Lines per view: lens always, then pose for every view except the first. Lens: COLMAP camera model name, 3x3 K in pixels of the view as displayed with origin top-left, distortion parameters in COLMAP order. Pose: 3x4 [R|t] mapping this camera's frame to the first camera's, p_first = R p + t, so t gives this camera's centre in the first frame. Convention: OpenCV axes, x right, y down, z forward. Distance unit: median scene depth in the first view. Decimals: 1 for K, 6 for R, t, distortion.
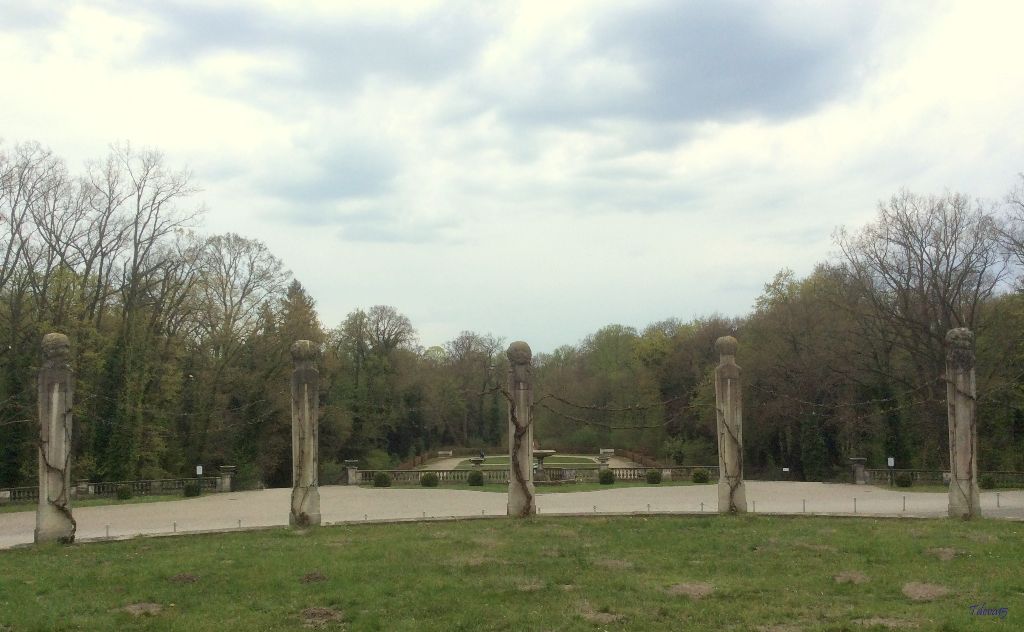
lens RADIAL K [[969.8, 0, 511.4], [0, 969.8, 381.2], [0, 0, 1]] dist [0.005490, -0.005691]
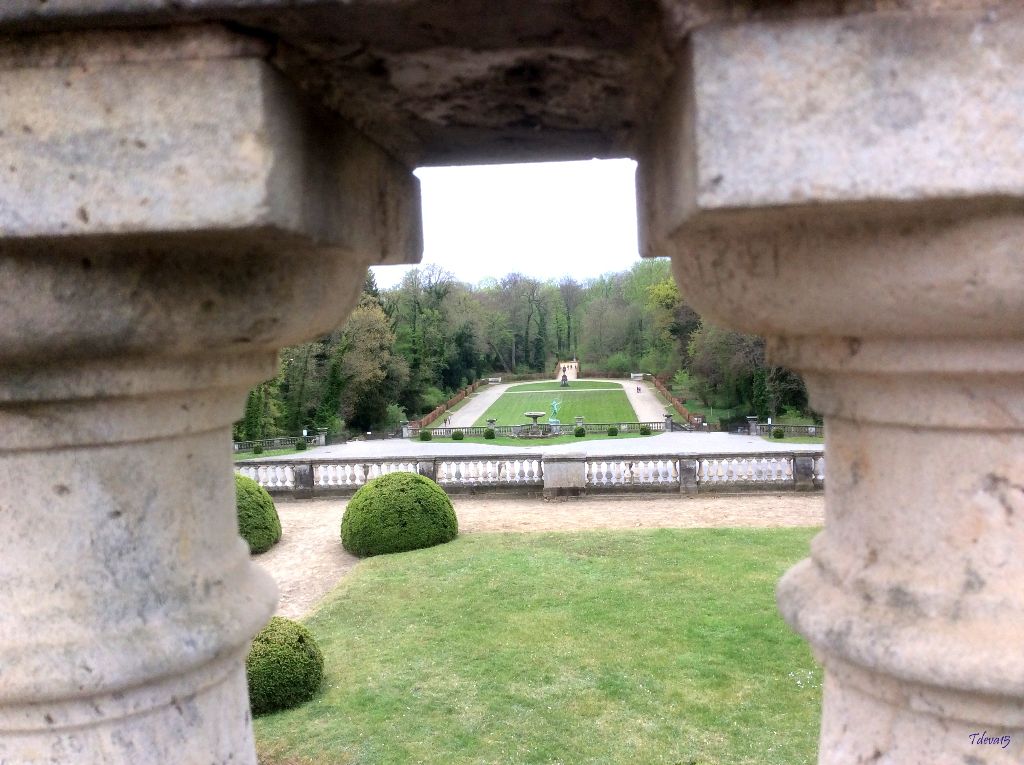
lens RADIAL K [[977.6, 0, 512.0], [0, 977.6, 382.5], [0, 0, 1]] dist [-0.004846, -0.001043]
pose [[0.997473, -0.016215, -0.069178, 0.036815], [0.023213, 0.994556, 0.101585, -0.045859], [0.067154, -0.102935, 0.992419, -0.165801]]
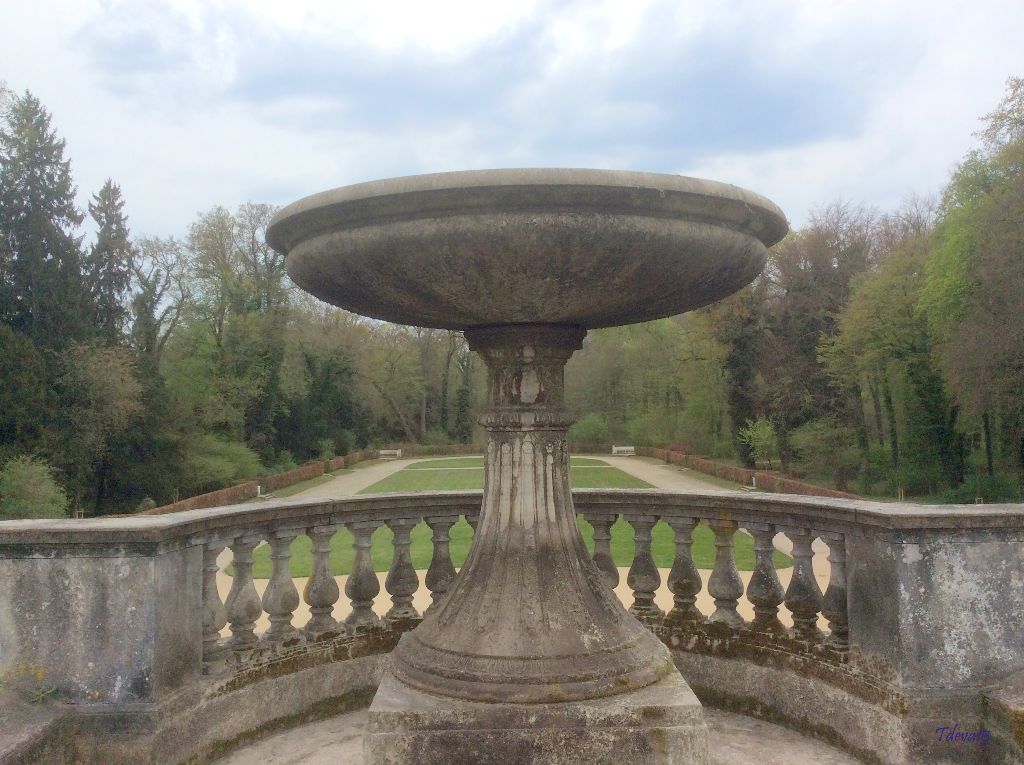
lens RADIAL K [[977.6, 0, 512.0], [0, 977.6, 382.5], [0, 0, 1]] dist [-0.004846, -0.001043]
pose [[0.999941, -0.001885, 0.010716, 0.013390], [0.001908, 0.999996, -0.002178, 0.030377], [-0.010712, 0.002198, 0.999940, 0.353102]]
